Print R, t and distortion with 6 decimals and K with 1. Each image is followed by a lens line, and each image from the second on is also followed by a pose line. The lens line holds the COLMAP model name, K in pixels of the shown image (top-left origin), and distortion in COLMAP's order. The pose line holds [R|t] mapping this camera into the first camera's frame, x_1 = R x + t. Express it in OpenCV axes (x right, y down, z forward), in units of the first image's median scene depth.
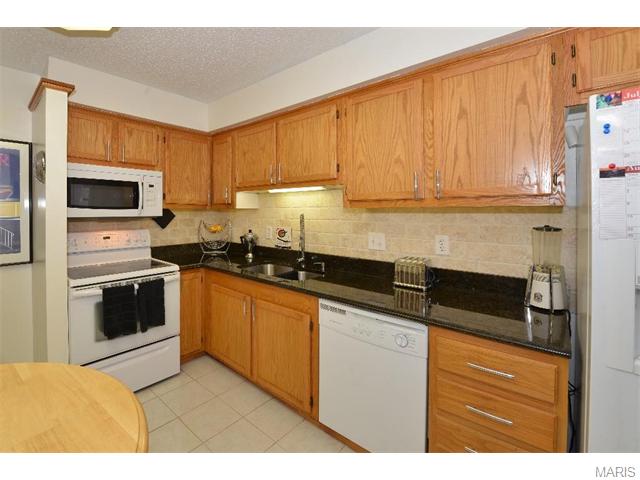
lens RADIAL K [[292.2, 0, 275.3], [0, 292.2, 213.5], [0, 0, 1]] dist [-0.014574, -0.000218]
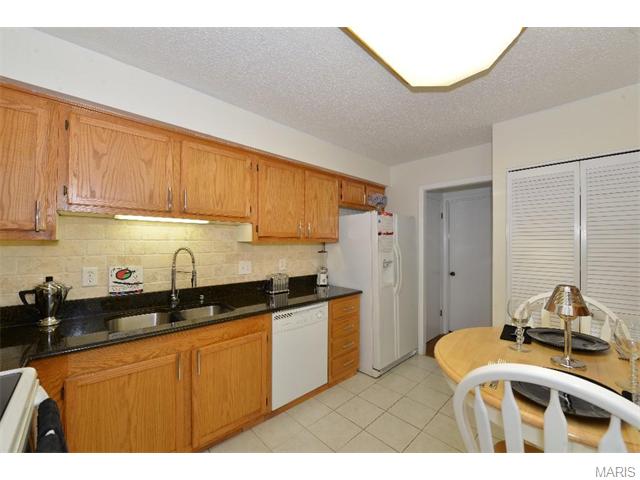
lens RADIAL K [[257.9, 0, 320.8], [0, 257.9, 241.7], [0, 0, 1]] dist [-0.004076, -0.000830]
pose [[0.035828, 0.009161, 0.999316, -0.690647], [0.005687, 0.999940, -0.009371, -0.006941], [-0.999342, 0.006019, 0.035774, 0.532389]]
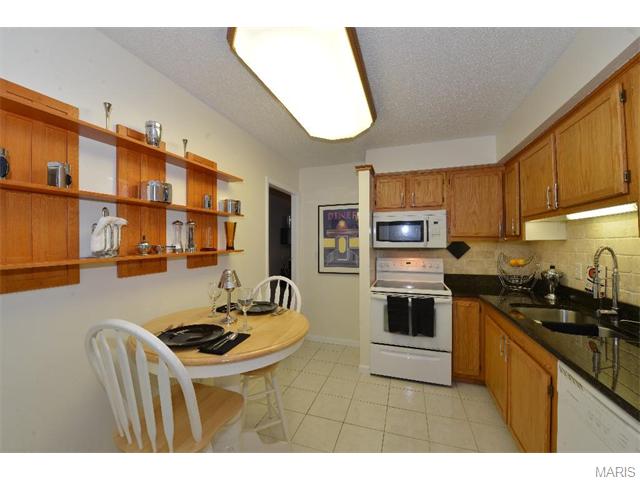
lens RADIAL K [[257.9, 0, 319.2], [0, 257.9, 242.3], [0, 0, 1]] dist [-0.004076, -0.000830]
pose [[0.426292, -0.005815, -0.904567, 0.351566], [-0.005131, 0.999948, -0.008846, -0.000460], [0.904571, 0.008412, 0.426239, 0.103617]]
